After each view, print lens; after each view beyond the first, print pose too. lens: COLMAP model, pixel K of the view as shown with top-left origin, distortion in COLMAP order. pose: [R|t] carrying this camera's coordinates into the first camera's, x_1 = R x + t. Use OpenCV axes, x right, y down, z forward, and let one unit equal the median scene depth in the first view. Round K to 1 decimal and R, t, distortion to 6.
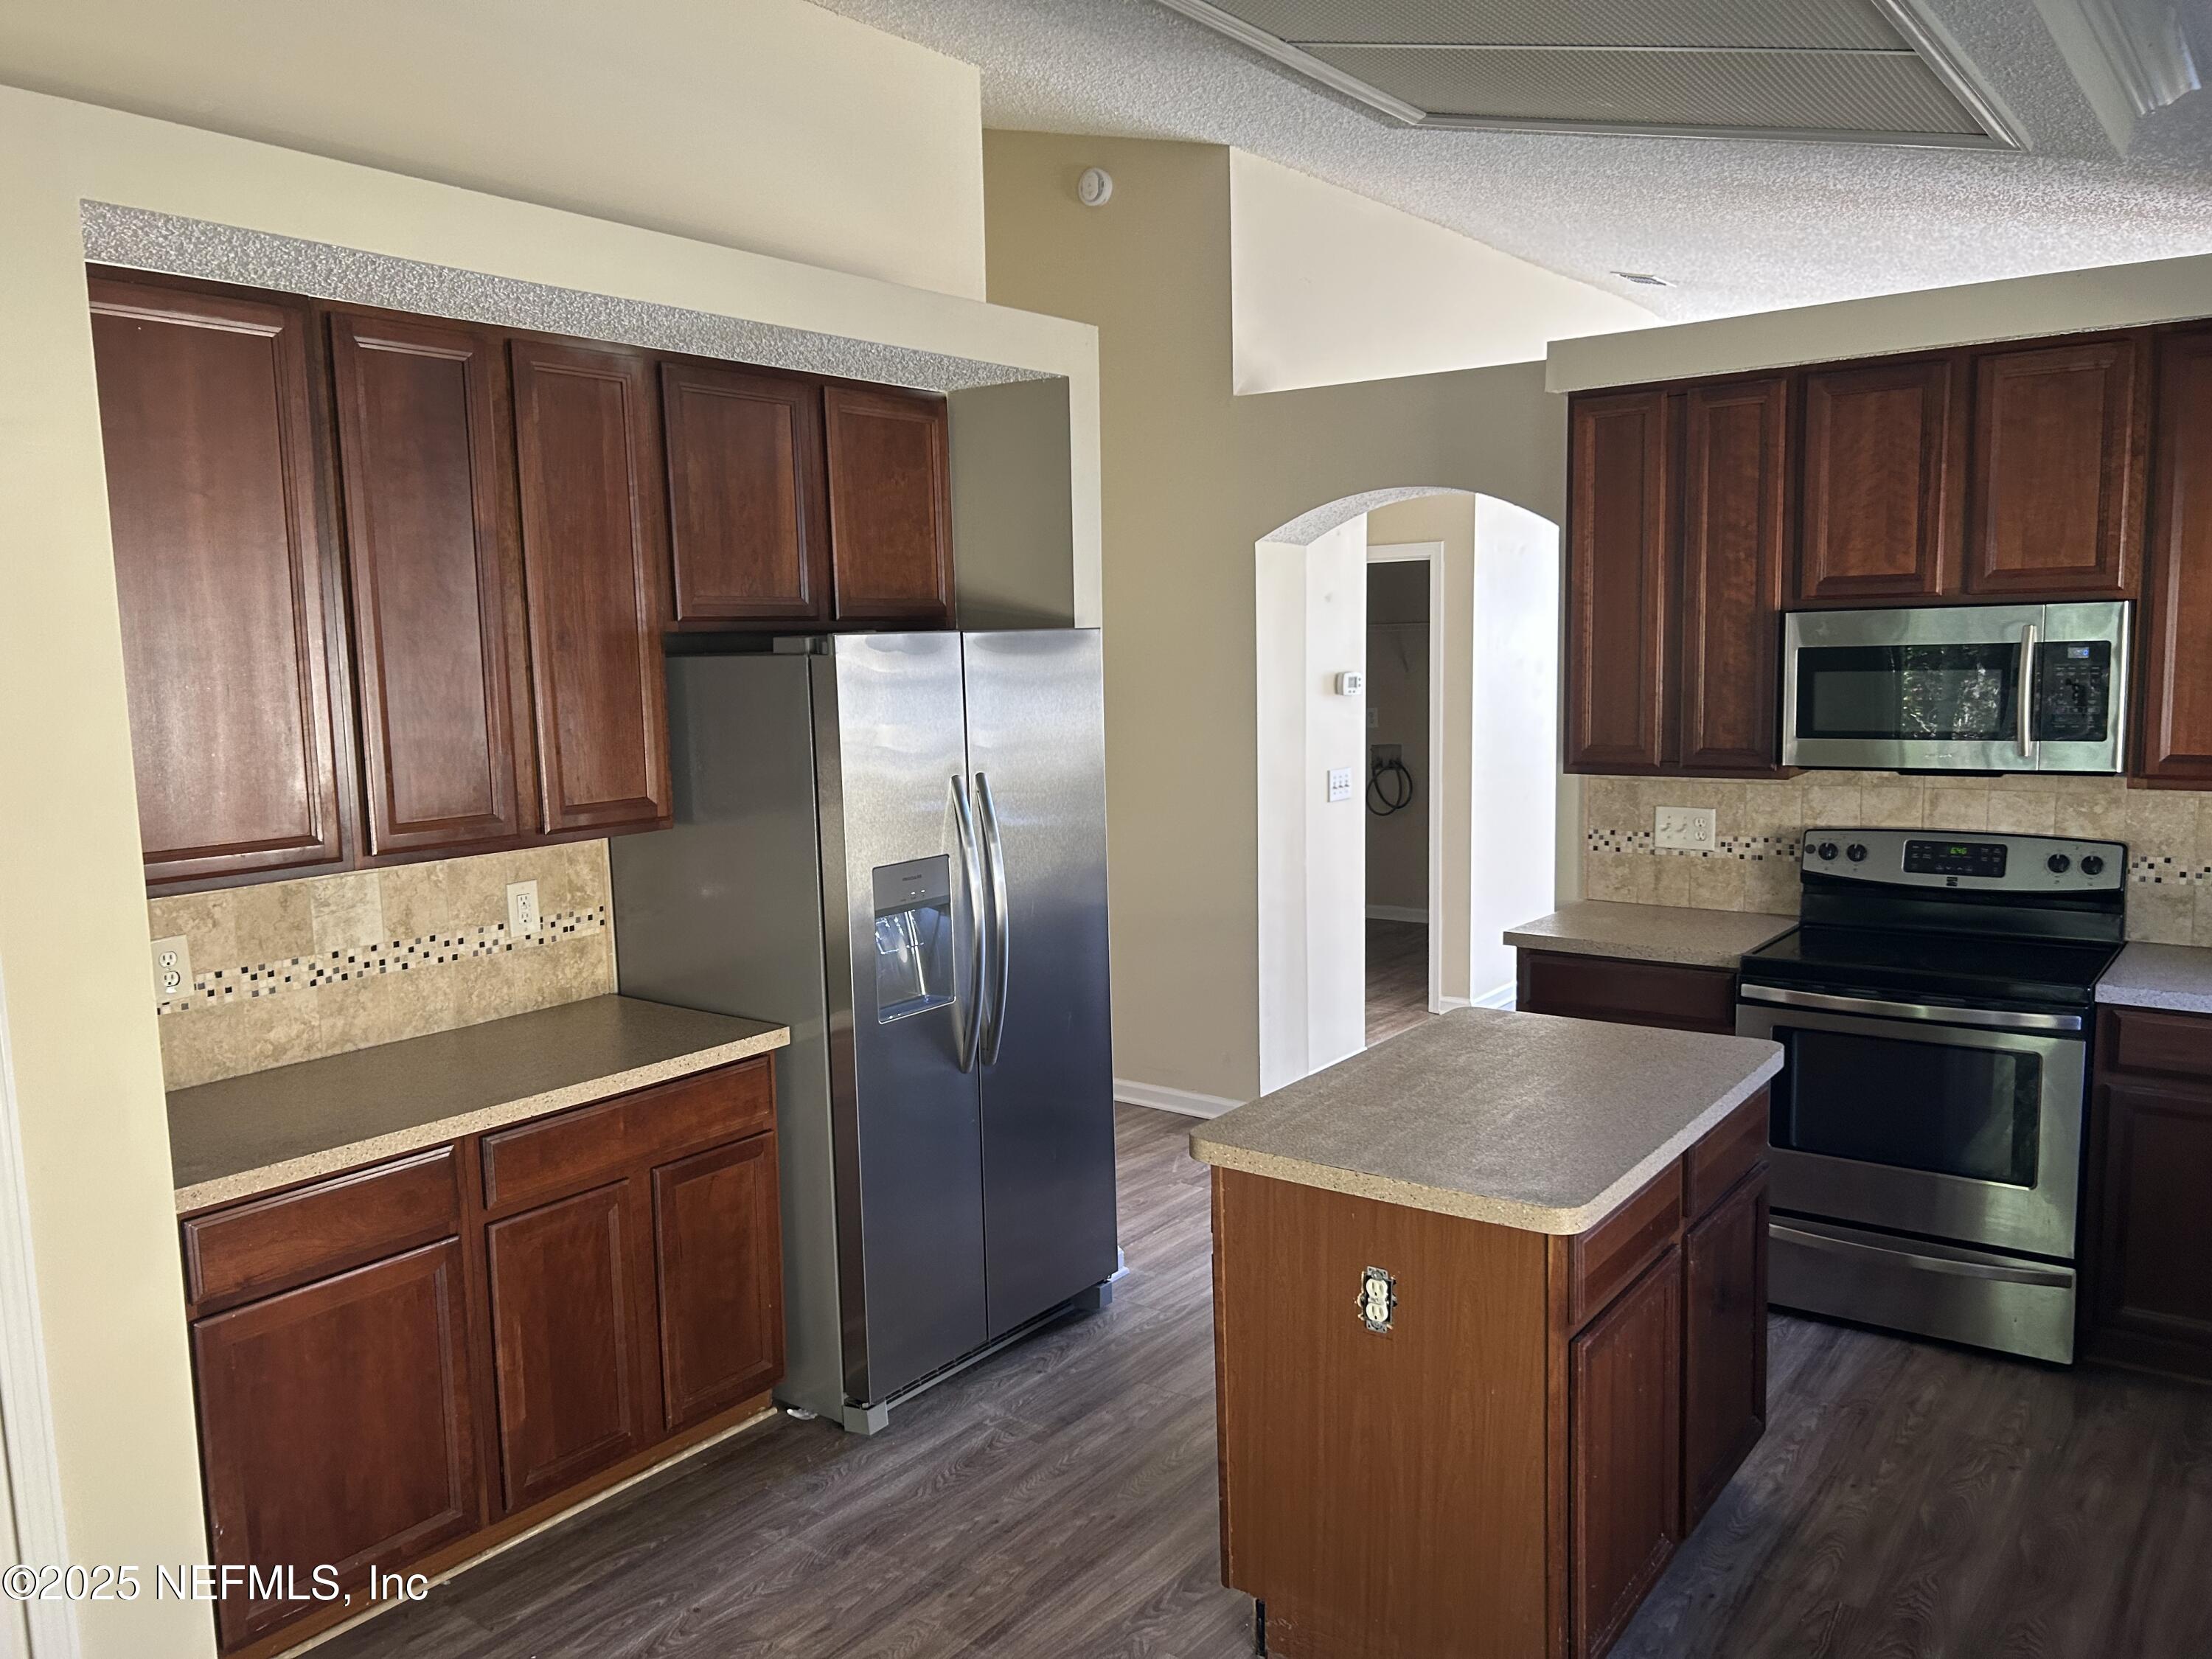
lens RADIAL K [[1672.8, 0, 1098.8], [0, 1672.8, 836.9], [0, 0, 1]] dist [0.046199, -0.064820]
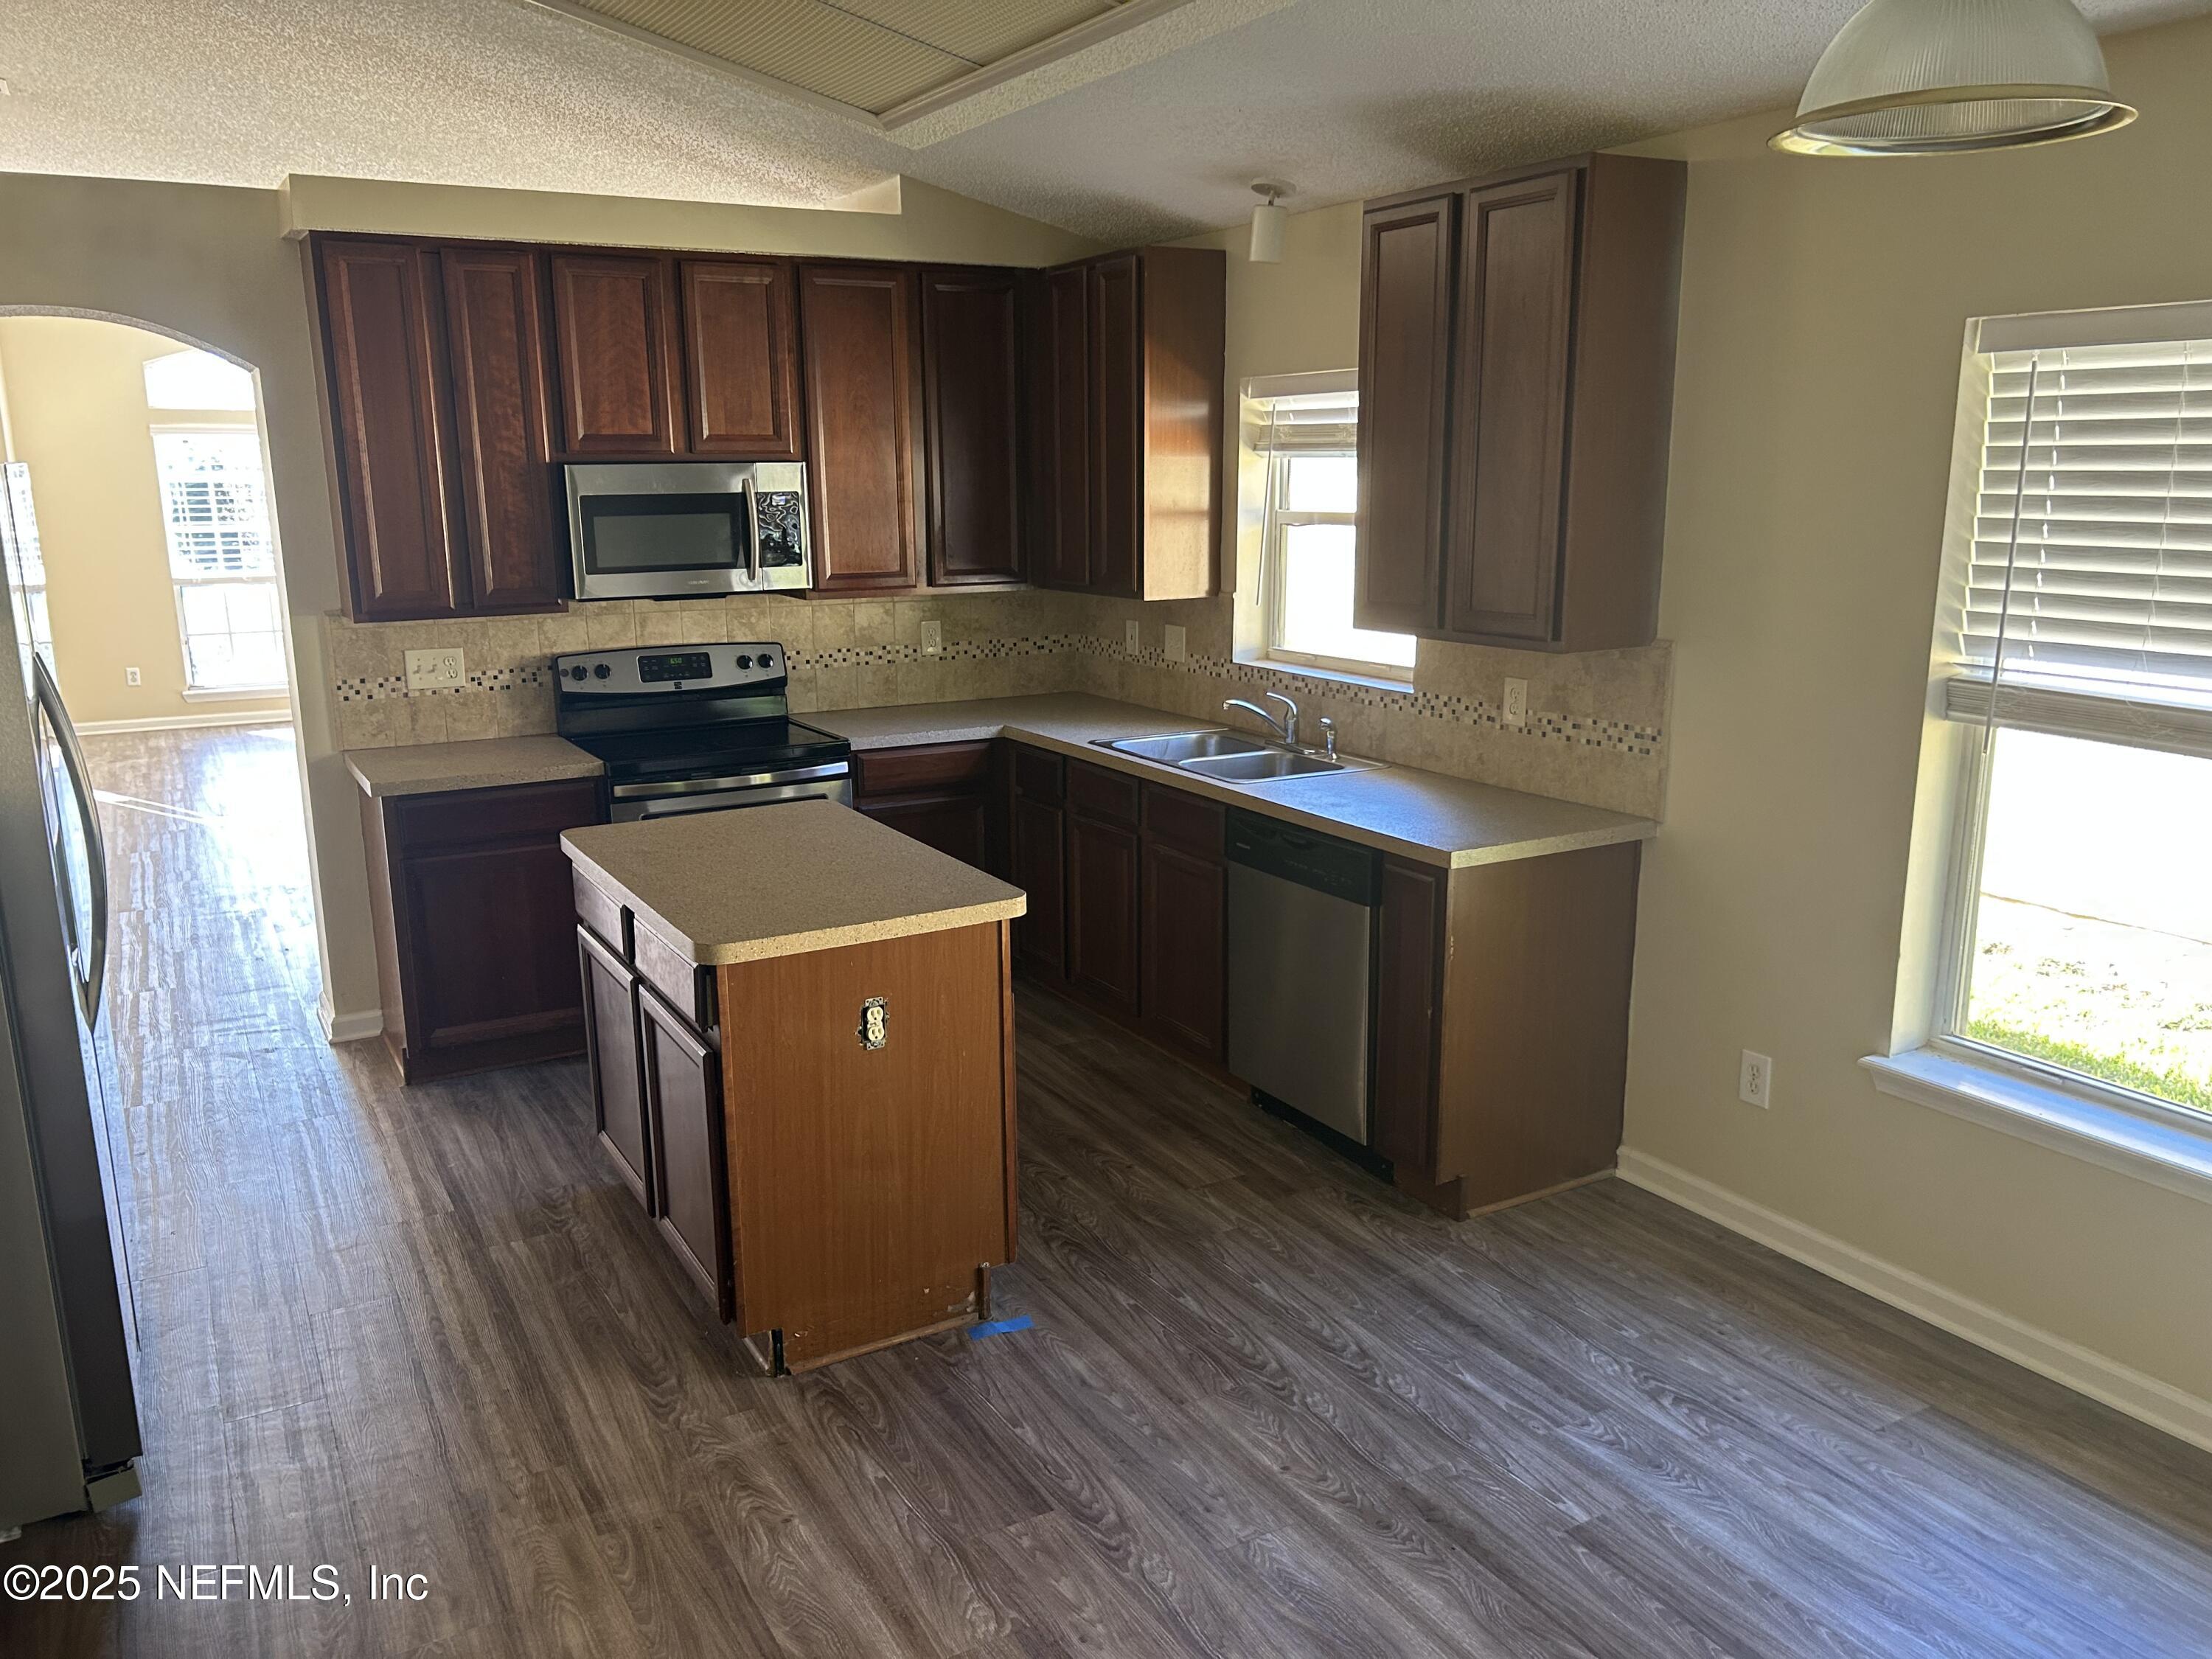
lens RADIAL K [[1672.8, 0, 1098.8], [0, 1672.8, 836.9], [0, 0, 1]] dist [0.046199, -0.064820]
pose [[0.379062, -0.180339, 0.907629, -0.528119], [0.109415, 0.982681, 0.149555, -0.015237], [-0.918880, 0.042617, 0.392228, 0.221266]]
